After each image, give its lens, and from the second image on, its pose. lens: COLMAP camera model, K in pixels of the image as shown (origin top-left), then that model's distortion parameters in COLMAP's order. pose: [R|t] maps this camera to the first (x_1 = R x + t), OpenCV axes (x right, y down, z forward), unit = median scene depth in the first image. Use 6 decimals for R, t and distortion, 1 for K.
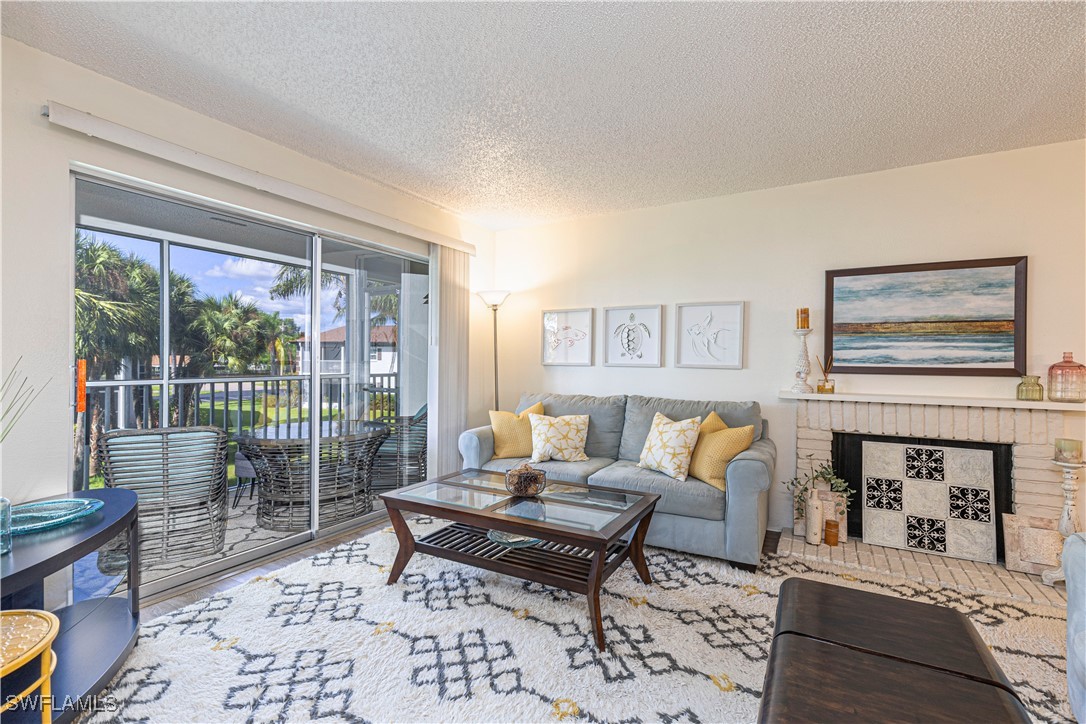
lens RADIAL K [[485.4, 0, 549.3], [0, 485.4, 362.5], [0, 0, 1]] dist [0.009790, -0.001637]
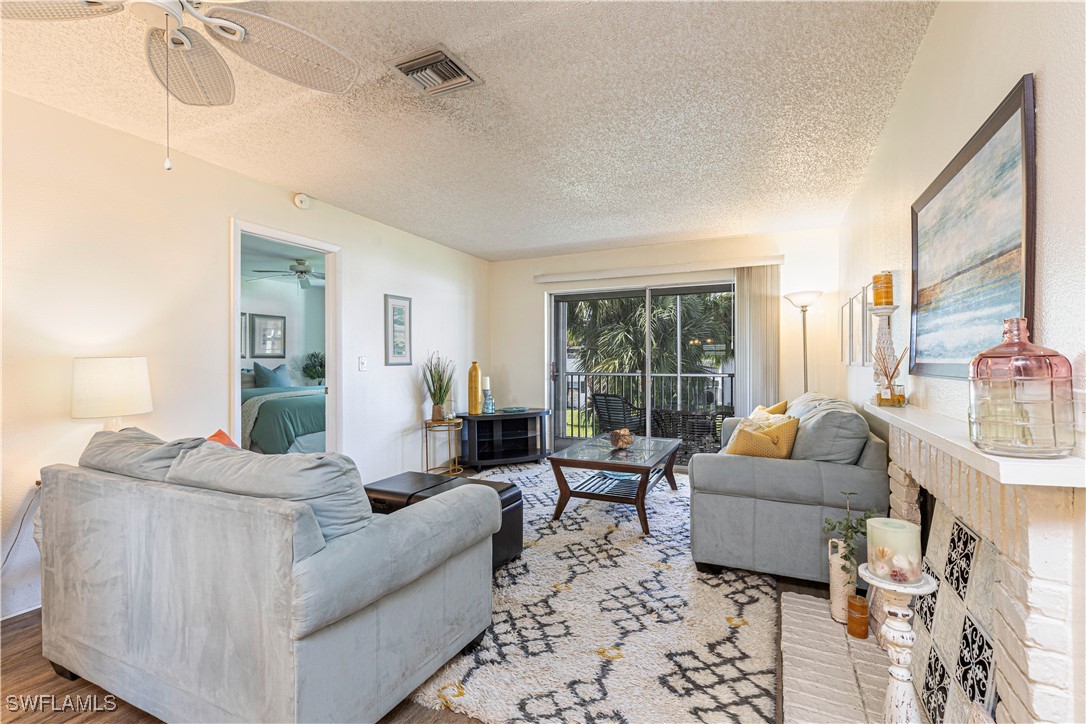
lens RADIAL K [[485.4, 0, 548.8], [0, 485.4, 363.2], [0, 0, 1]] dist [0.009790, -0.001637]
pose [[0.073673, -0.006459, -0.997262, 1.228606], [-0.001562, 0.999977, -0.006592, 0.013133], [0.997281, 0.002044, 0.073661, 0.546590]]
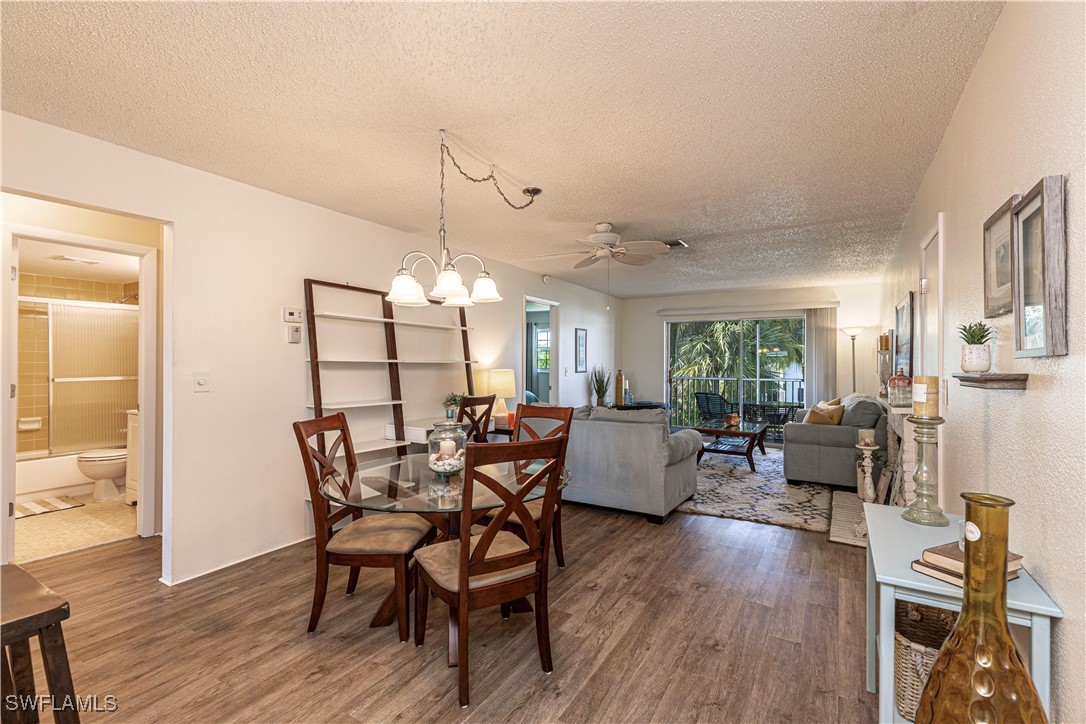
lens RADIAL K [[485.4, 0, 546.8], [0, 485.4, 360.6], [0, 0, 1]] dist [0.009790, -0.001637]
pose [[-0.031046, -0.014236, -0.999417, 2.079172], [-0.008974, 0.999862, -0.013963, -0.012638], [0.999478, 0.008535, -0.031170, 0.098068]]
